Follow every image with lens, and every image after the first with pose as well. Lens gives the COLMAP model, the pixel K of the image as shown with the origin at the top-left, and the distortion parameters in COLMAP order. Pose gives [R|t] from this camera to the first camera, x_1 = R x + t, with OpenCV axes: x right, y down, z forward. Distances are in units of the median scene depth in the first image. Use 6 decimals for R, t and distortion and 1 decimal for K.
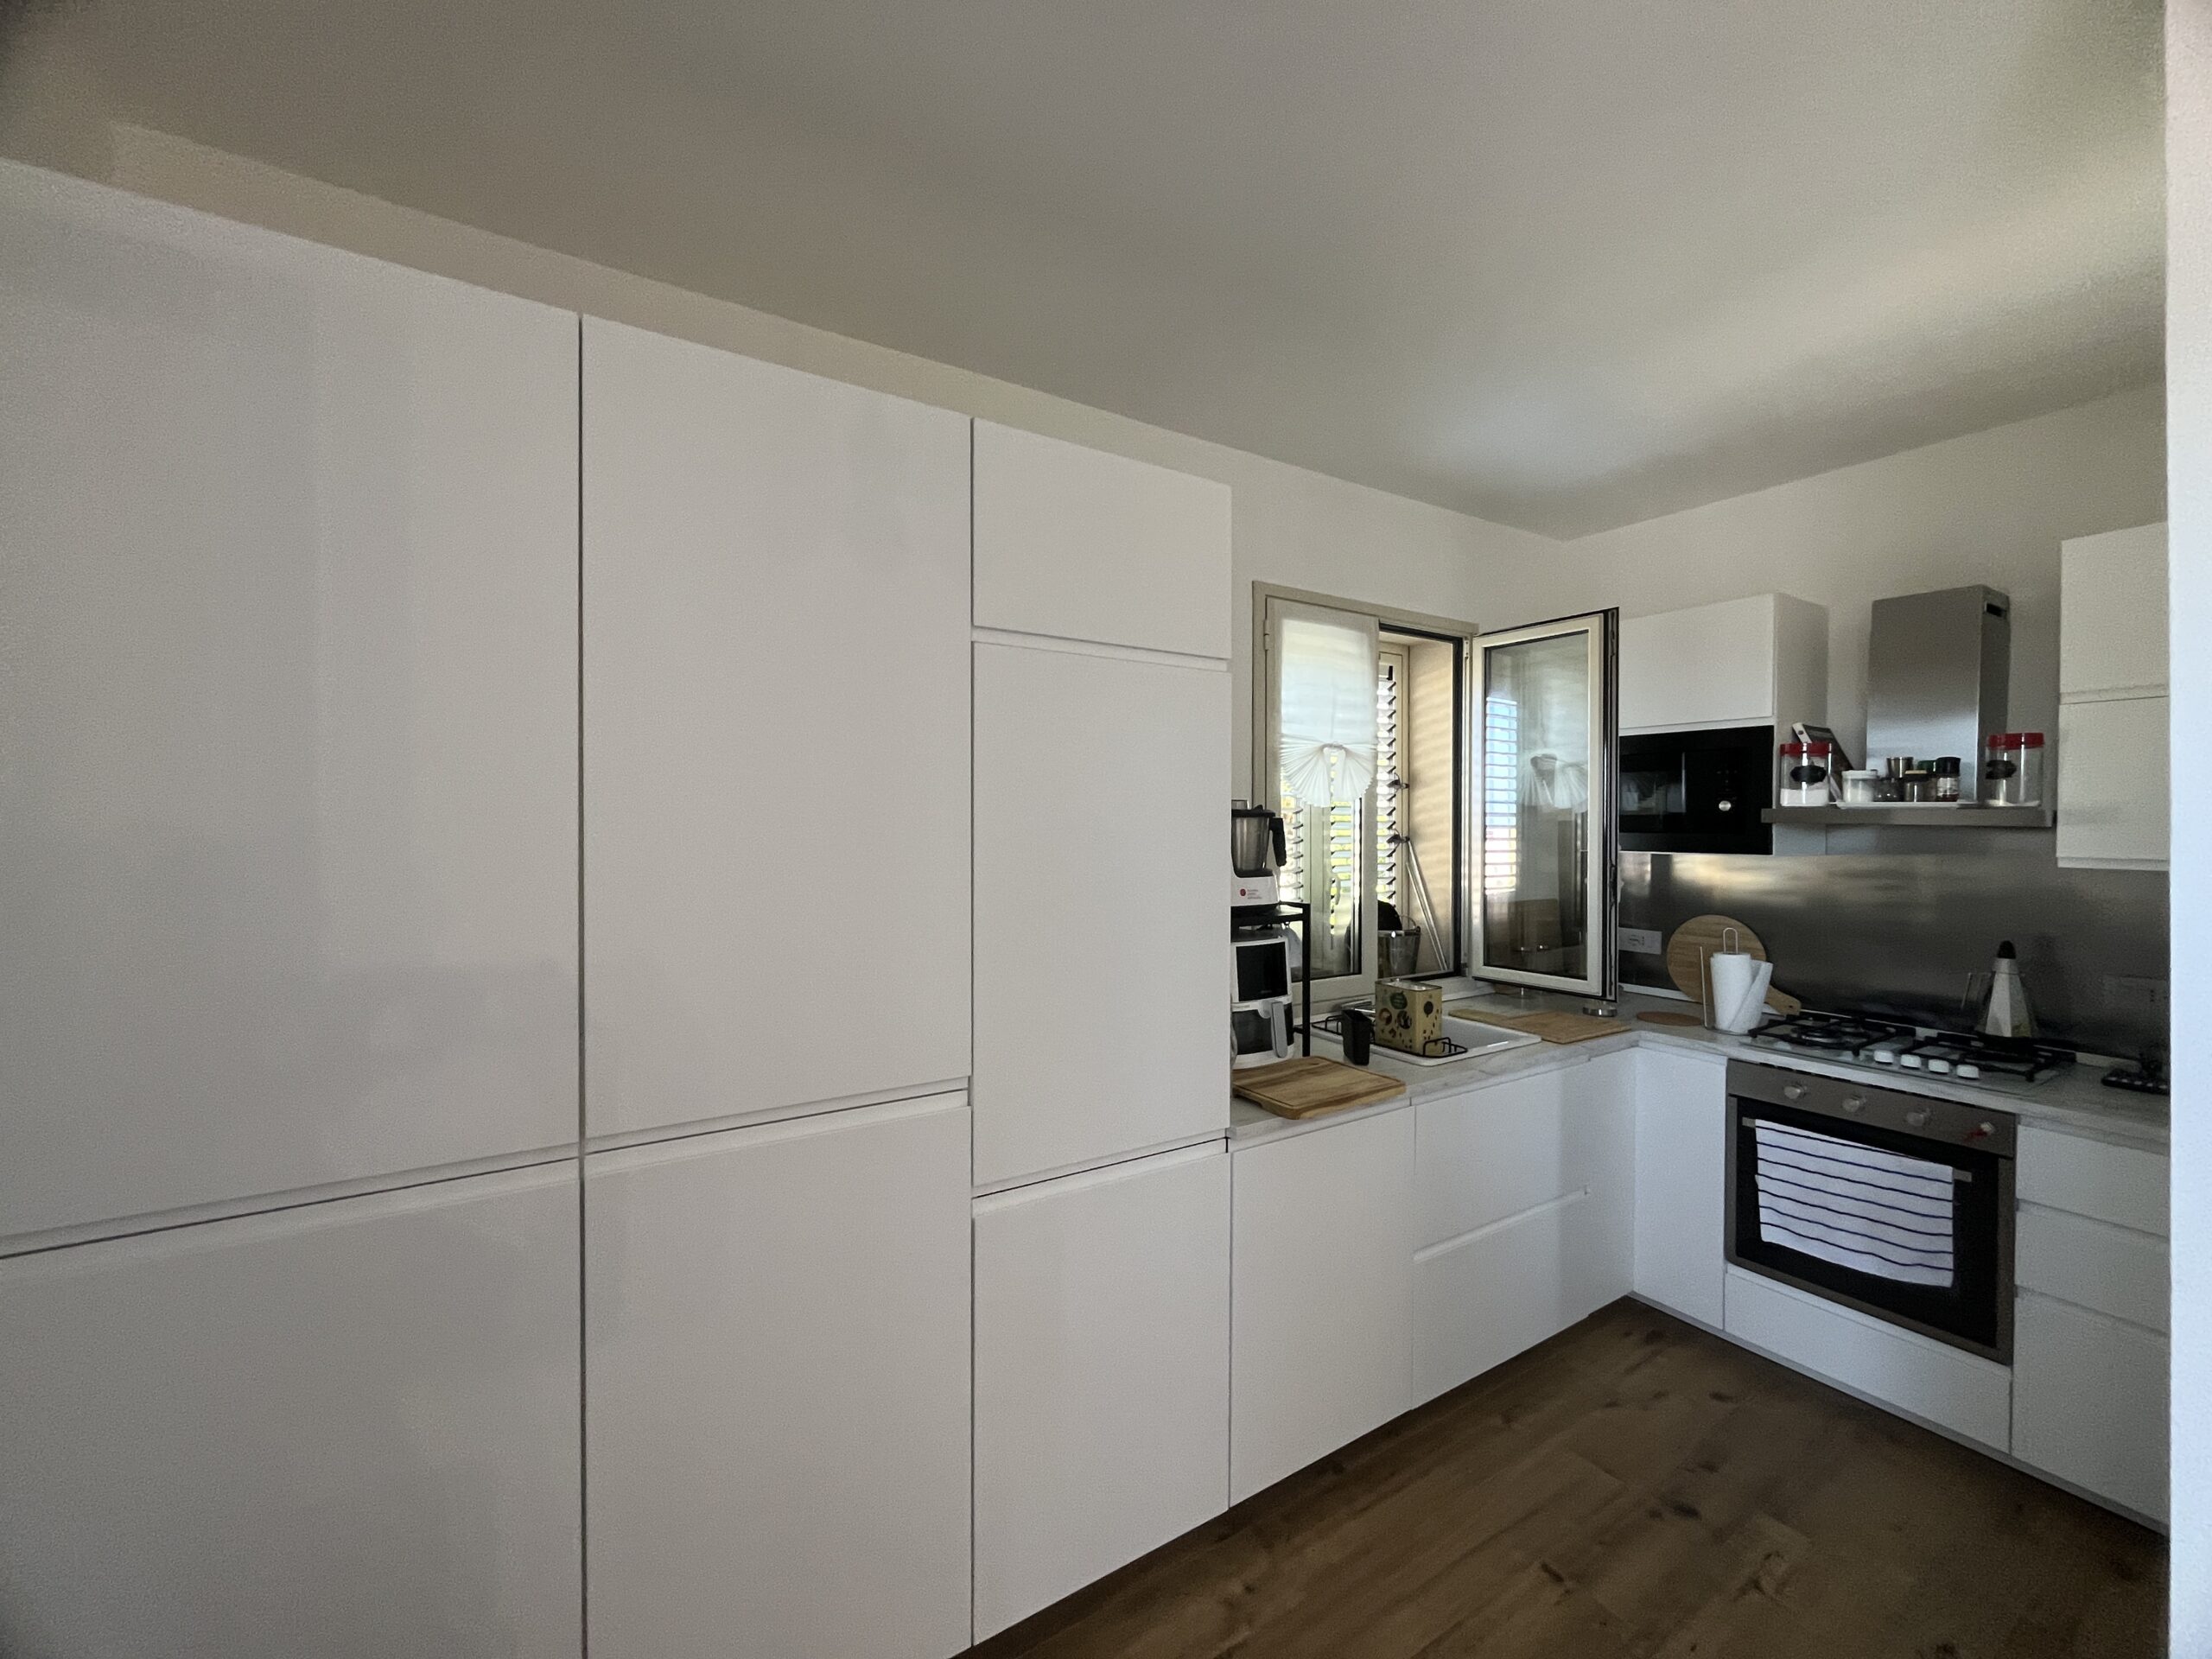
lens RADIAL K [[893.7, 0, 1101.8], [0, 893.7, 829.9], [0, 0, 1]] dist [-0.003179, 0.000646]
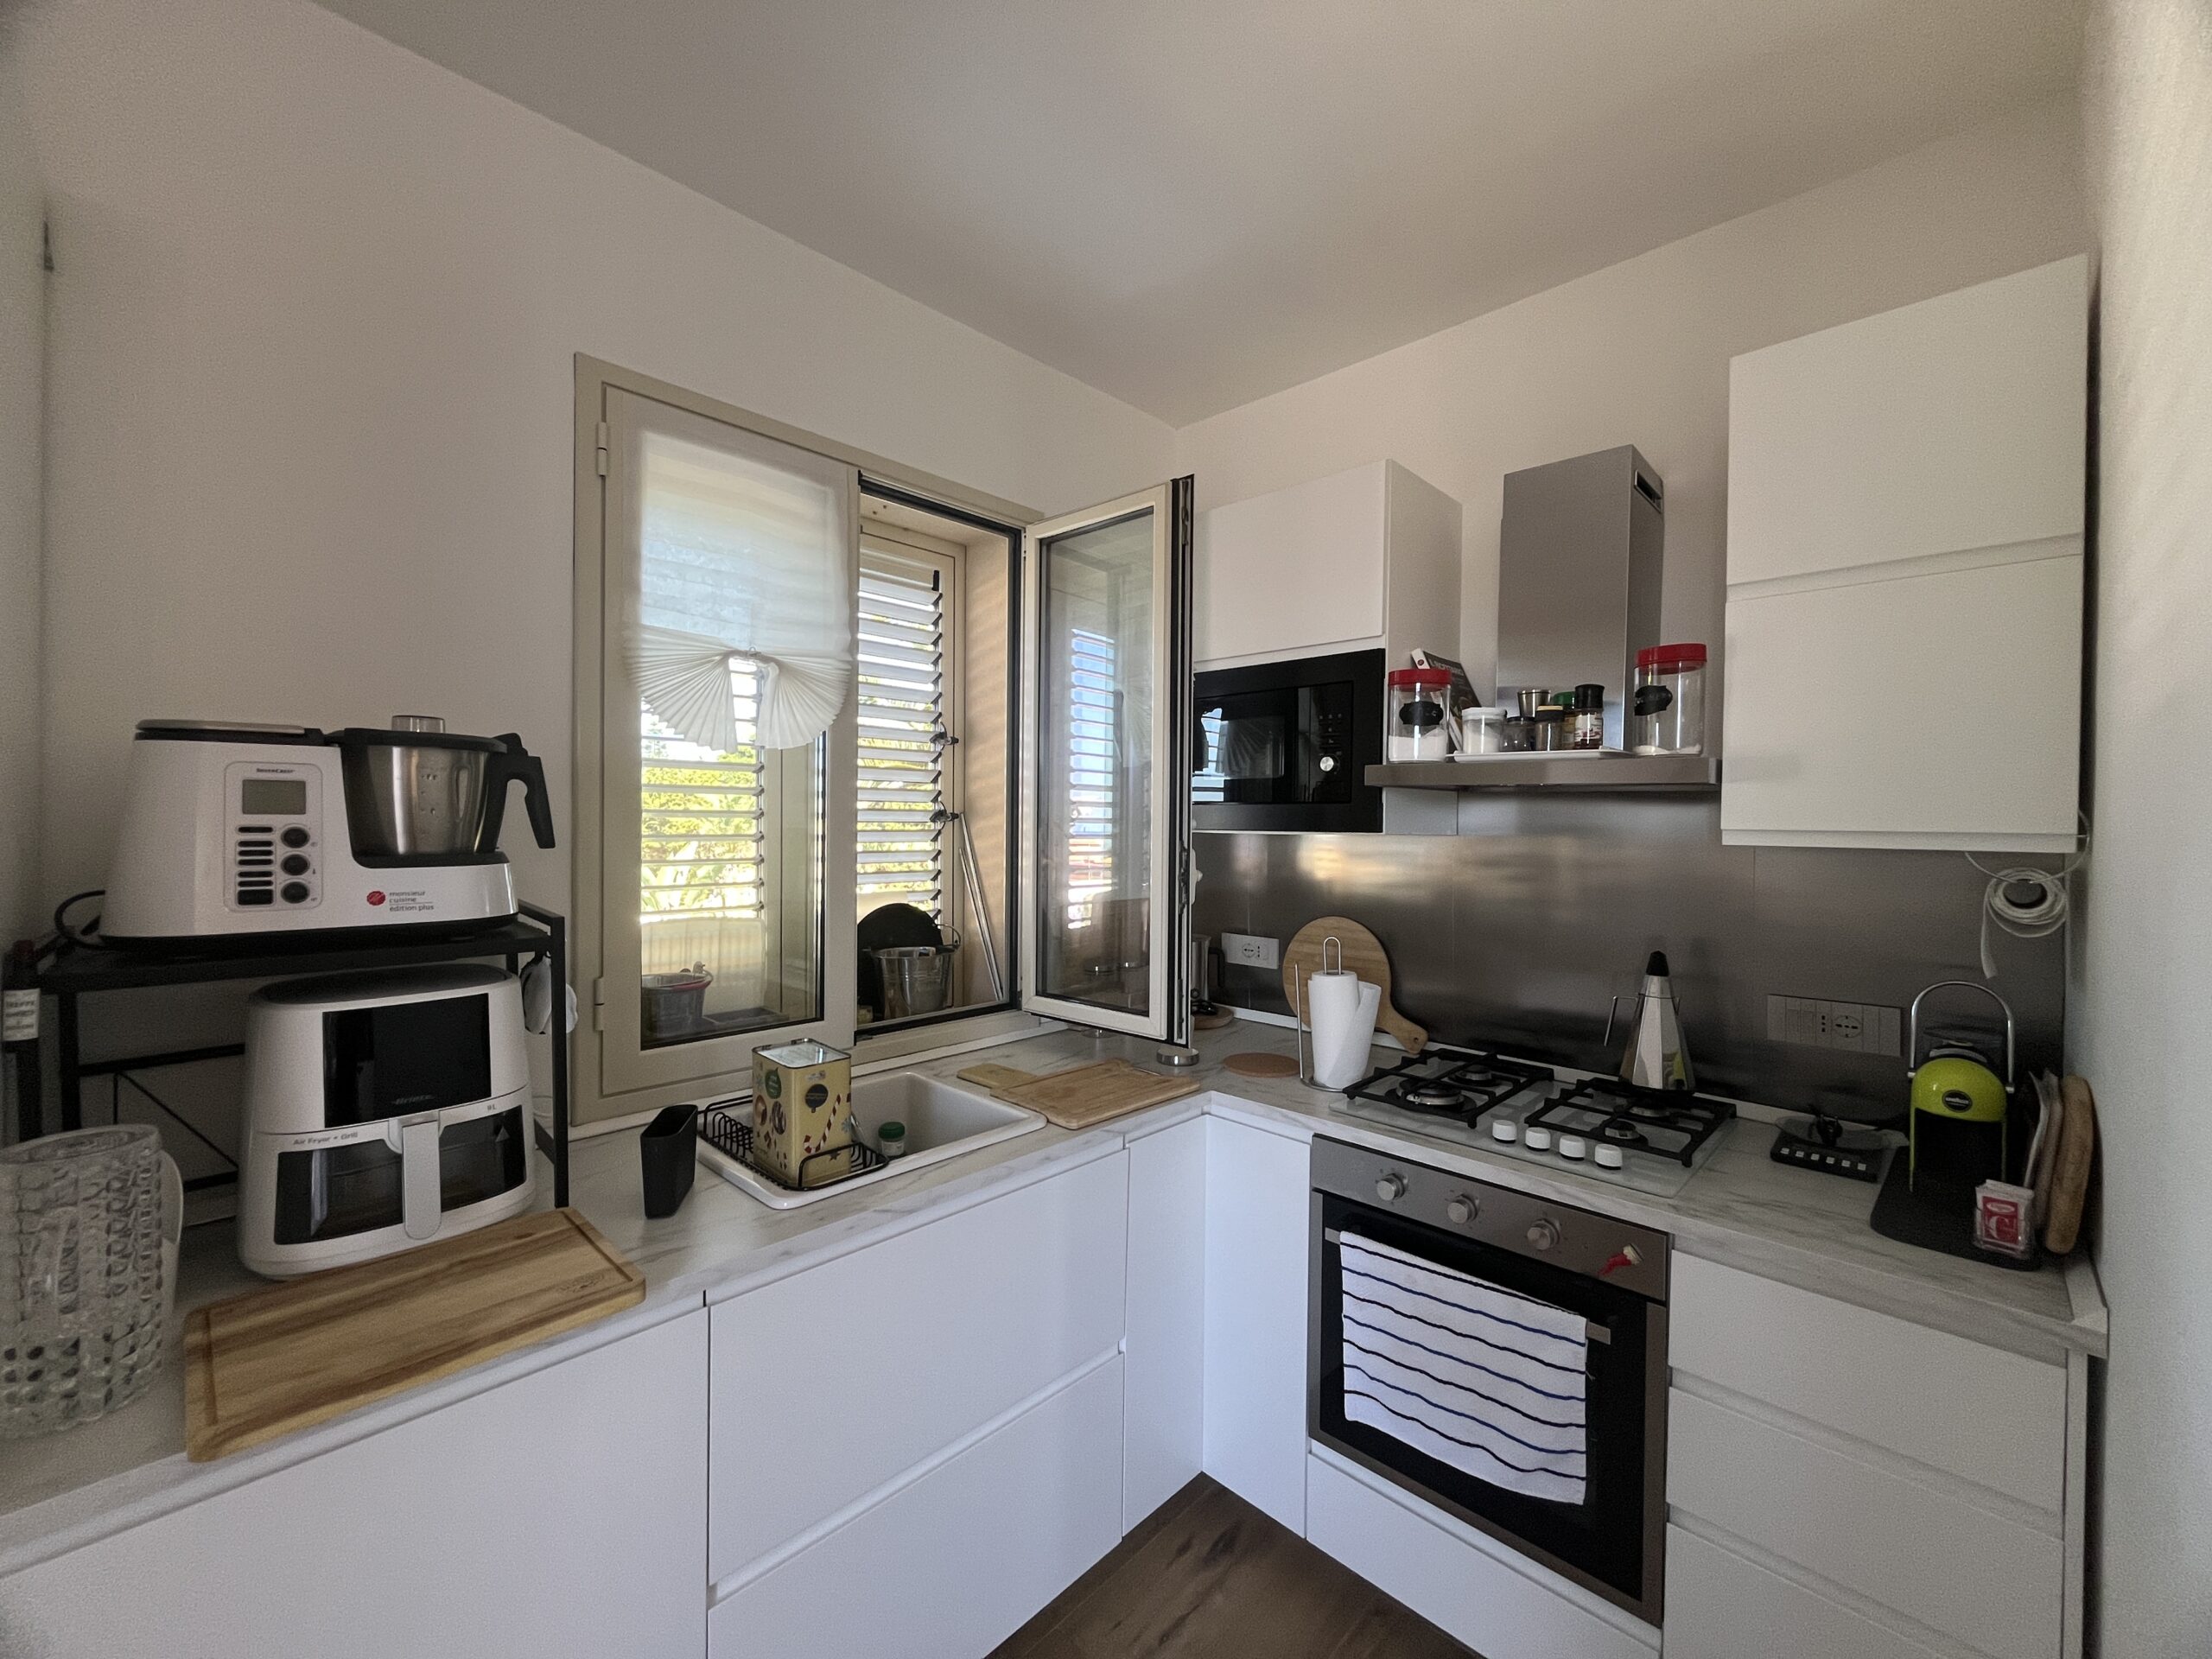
lens RADIAL K [[893.7, 0, 1101.8], [0, 893.7, 829.9], [0, 0, 1]] dist [-0.003179, 0.000646]
pose [[0.971583, 0.004035, 0.236665, 0.399687], [-0.004547, 0.999988, 0.001615, 0.027823], [-0.236655, -0.002645, 0.971590, 0.397953]]
